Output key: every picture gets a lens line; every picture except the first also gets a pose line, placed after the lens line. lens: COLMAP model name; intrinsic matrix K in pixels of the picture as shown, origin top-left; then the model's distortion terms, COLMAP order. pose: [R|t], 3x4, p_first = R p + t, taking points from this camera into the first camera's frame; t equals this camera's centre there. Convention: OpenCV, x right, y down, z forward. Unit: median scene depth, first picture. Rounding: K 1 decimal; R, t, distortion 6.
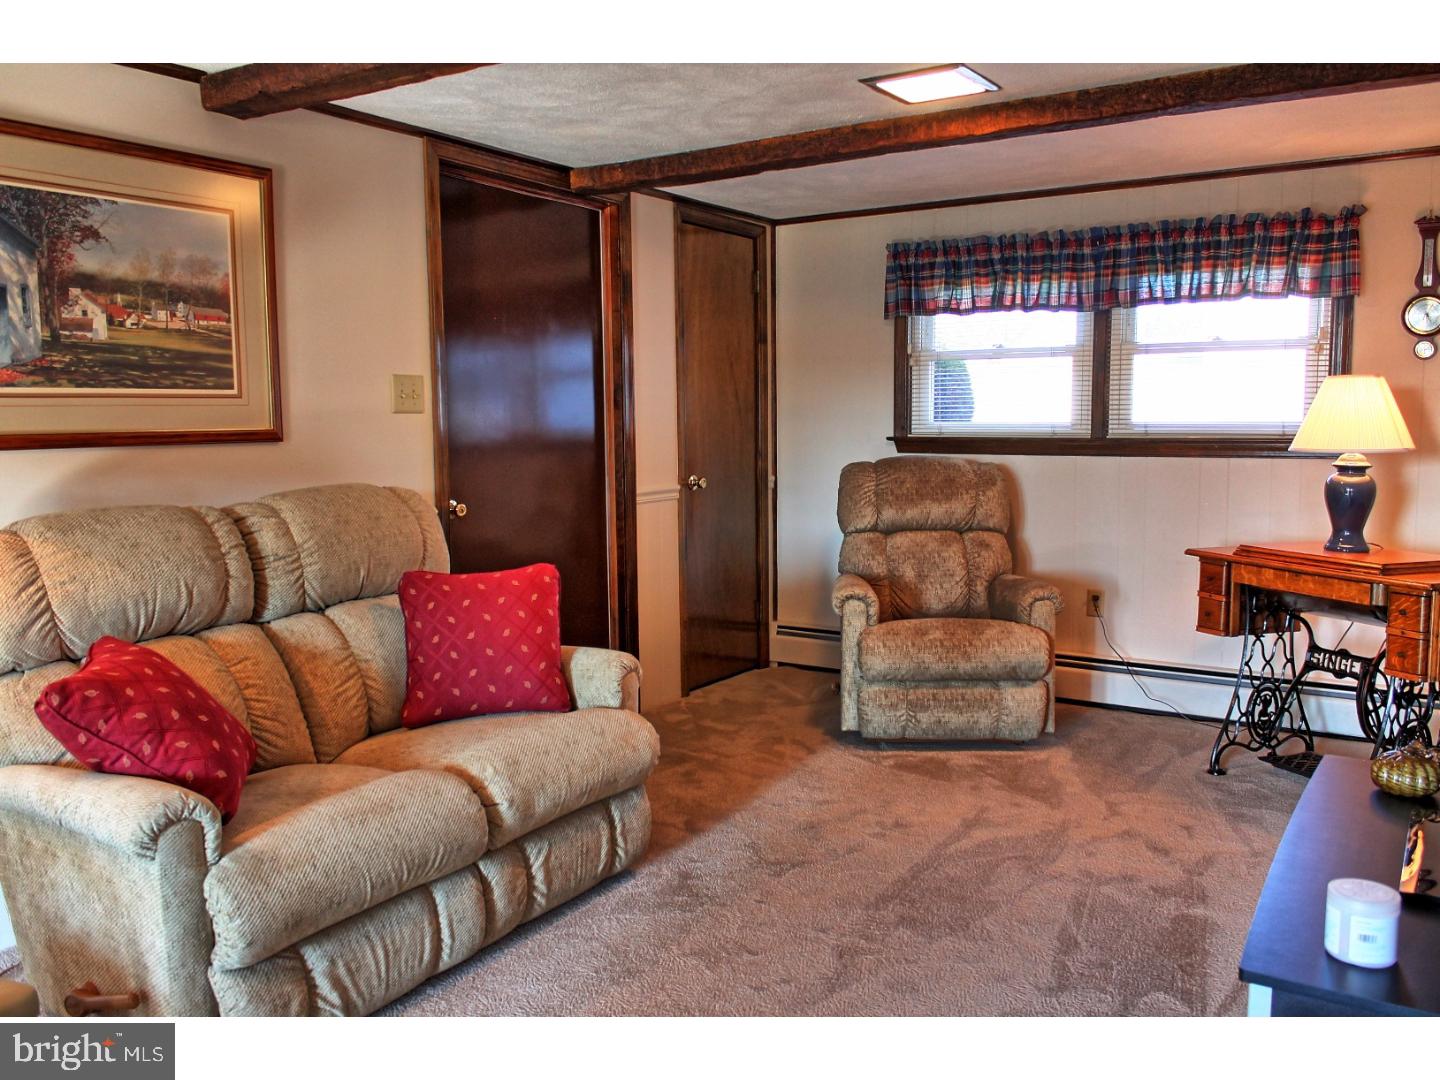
lens RADIAL K [[1171.4, 0, 725.3], [0, 1171.4, 532.2], [0, 0, 1]] dist [0.049258, -0.079682]
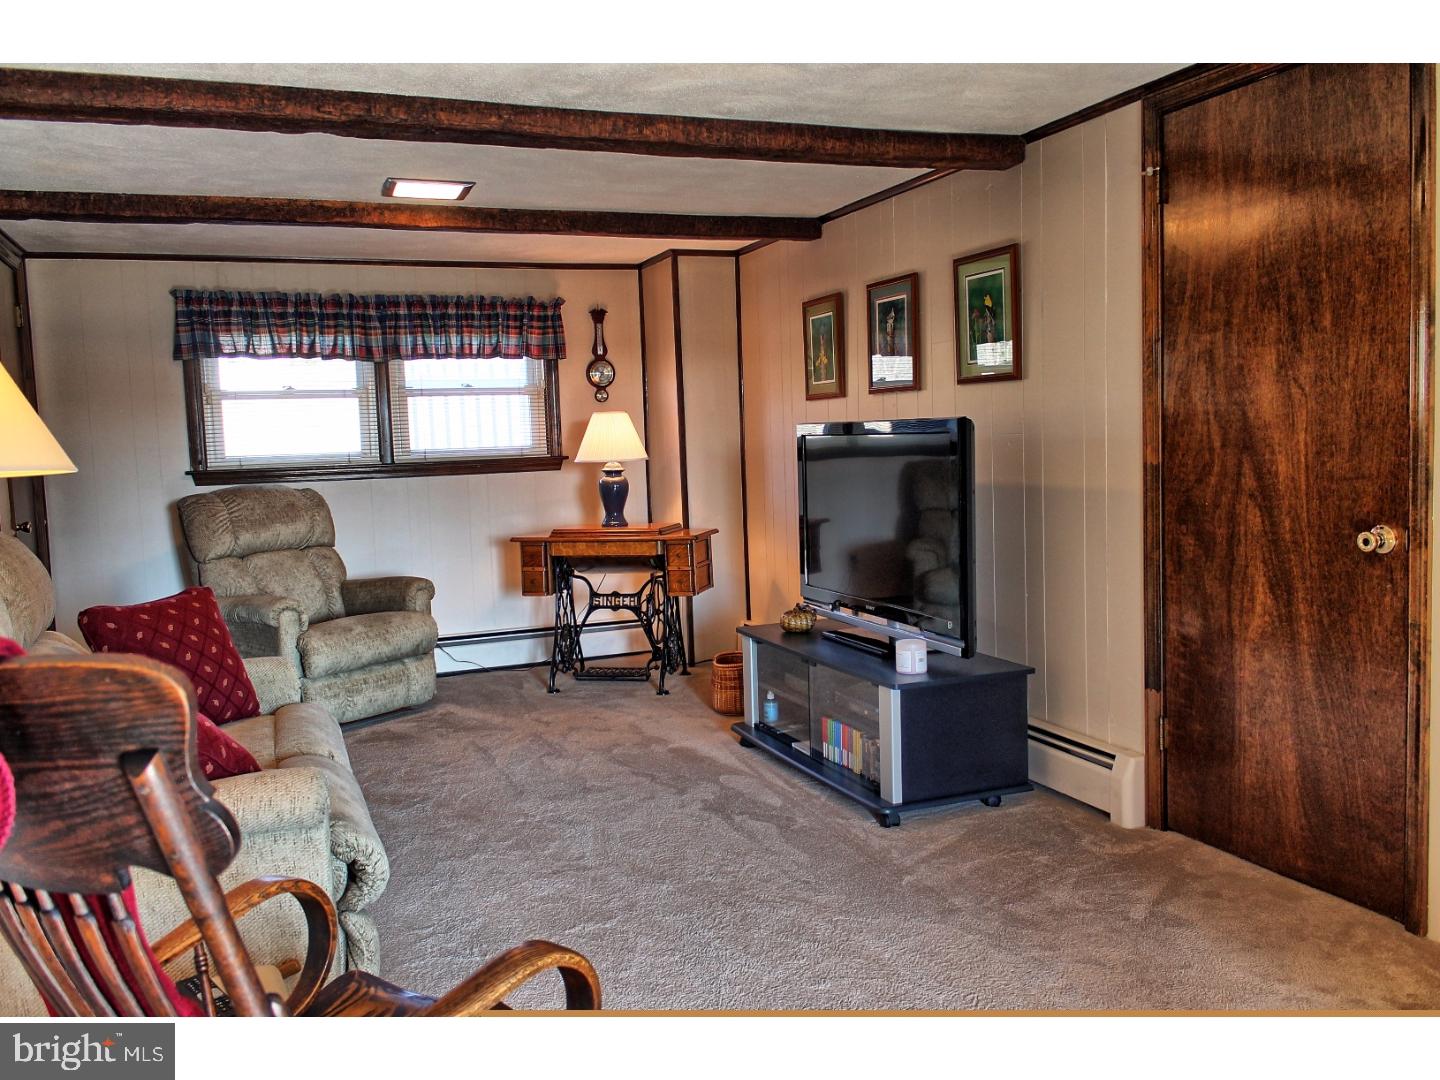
lens RADIAL K [[1171.4, 0, 725.3], [0, 1171.4, 532.2], [0, 0, 1]] dist [0.049258, -0.079682]
pose [[0.578742, -0.082966, 0.811279, -0.518202], [0.114609, 0.993213, 0.019813, 0.008213], [-0.807417, 0.081513, 0.584323, -0.002392]]
